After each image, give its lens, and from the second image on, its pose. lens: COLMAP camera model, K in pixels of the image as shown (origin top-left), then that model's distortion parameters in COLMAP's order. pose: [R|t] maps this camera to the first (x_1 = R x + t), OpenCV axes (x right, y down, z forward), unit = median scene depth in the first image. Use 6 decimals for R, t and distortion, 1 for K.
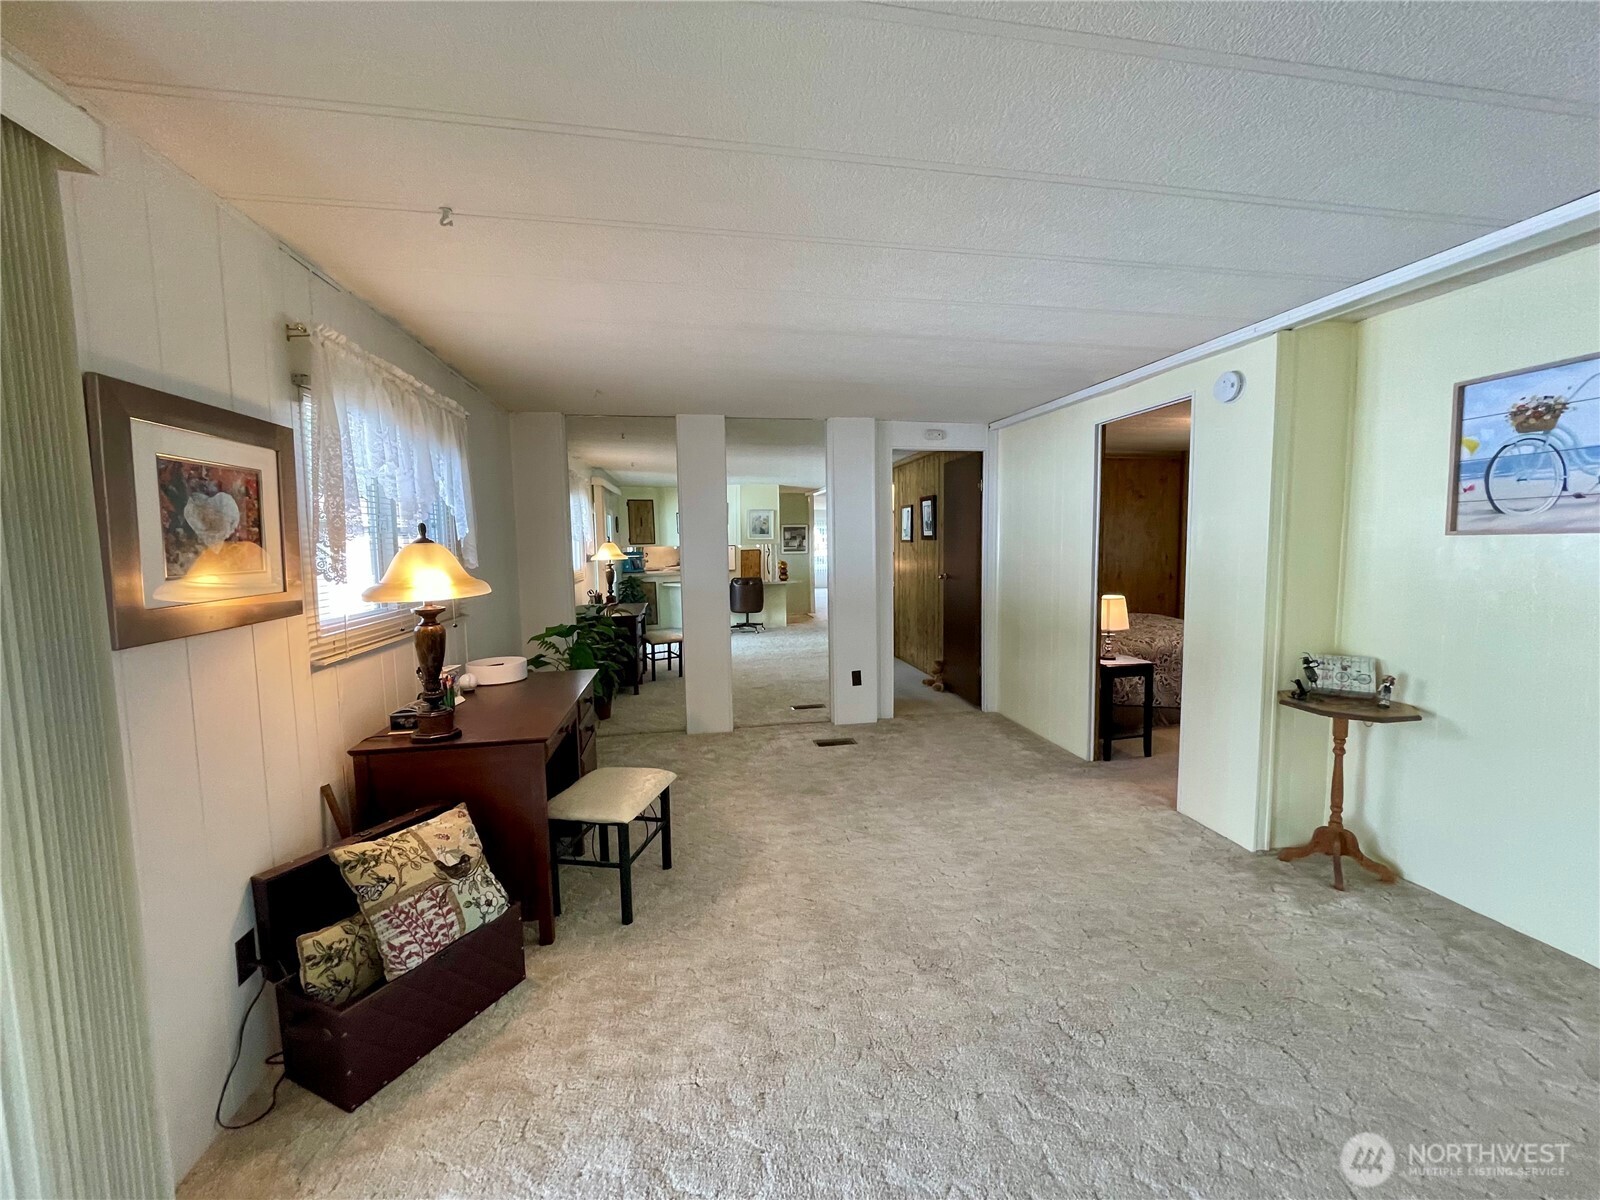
lens RADIAL K [[645.7, 0, 803.1], [0, 645.7, 598.2], [0, 0, 1]] dist [-0.002563, -0.000579]
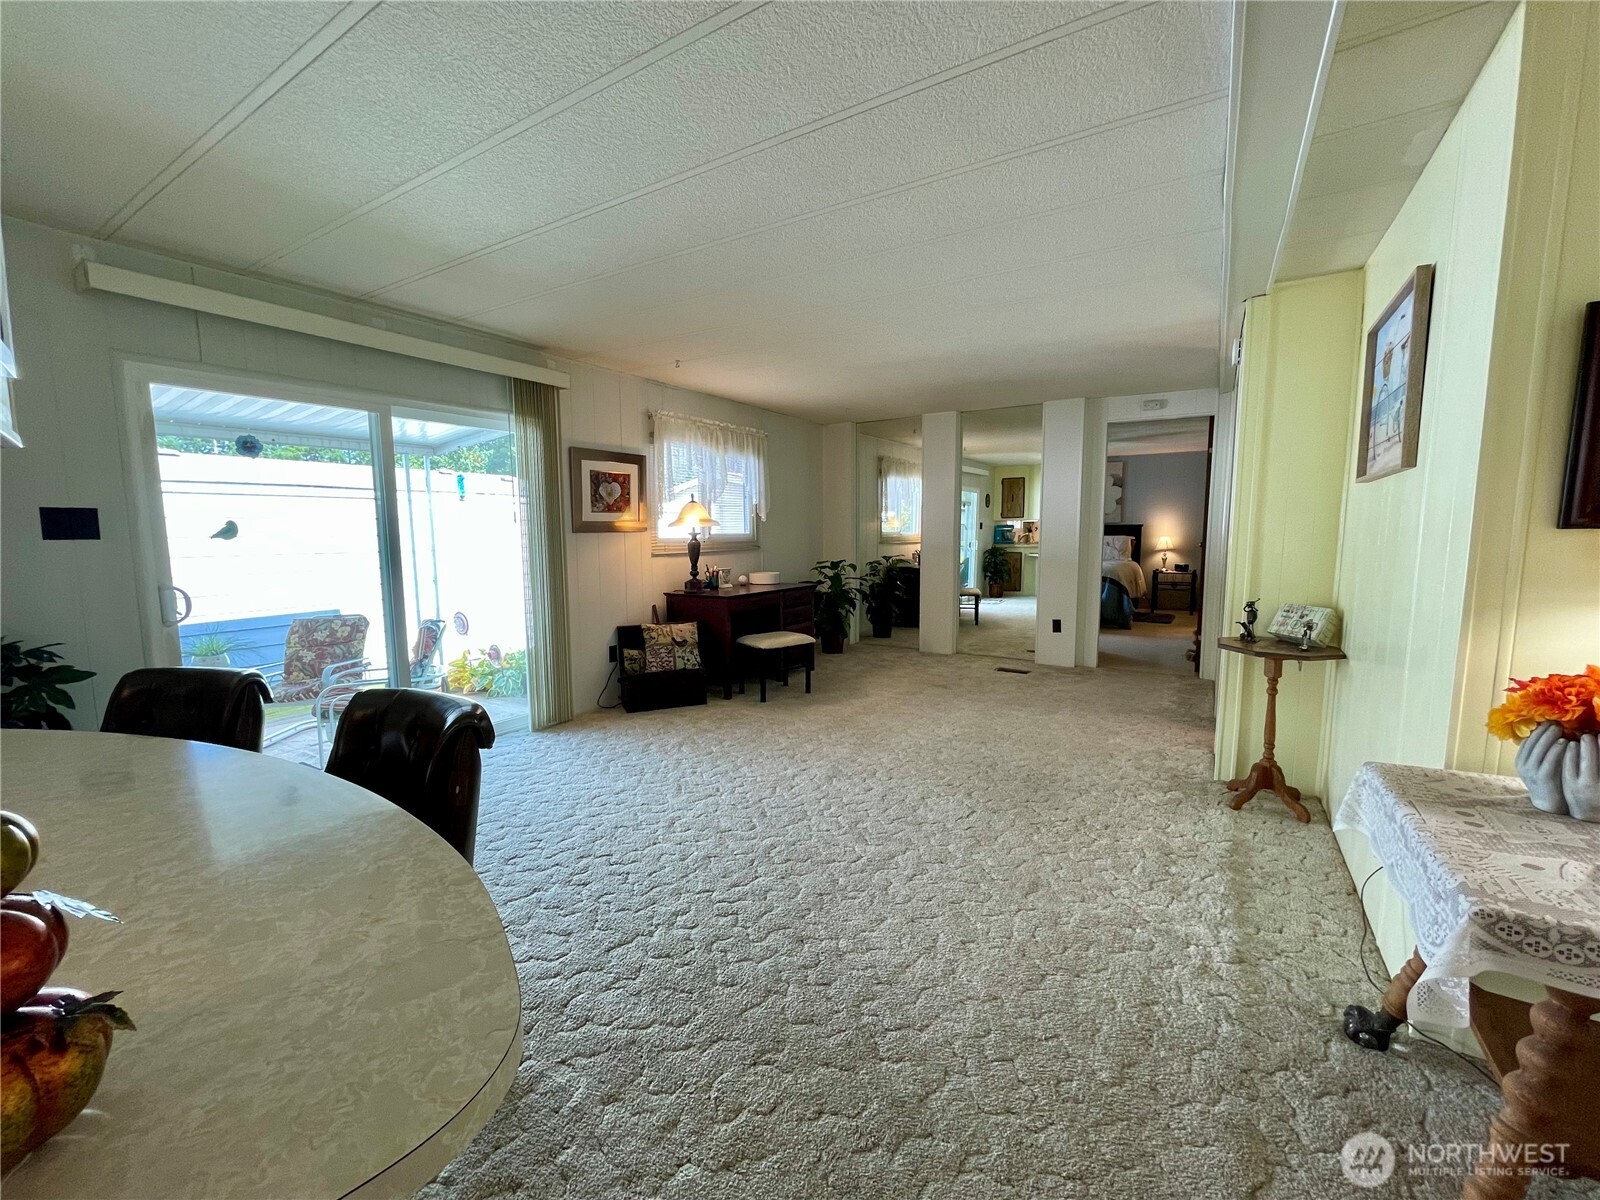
lens RADIAL K [[645.7, 0, 803.1], [0, 645.7, 598.2], [0, 0, 1]] dist [-0.002563, -0.000579]
pose [[0.740543, 0.083524, -0.666799, 1.246883], [-0.064716, 0.996498, 0.052949, 0.102849], [0.668886, 0.003942, 0.743354, -0.401168]]
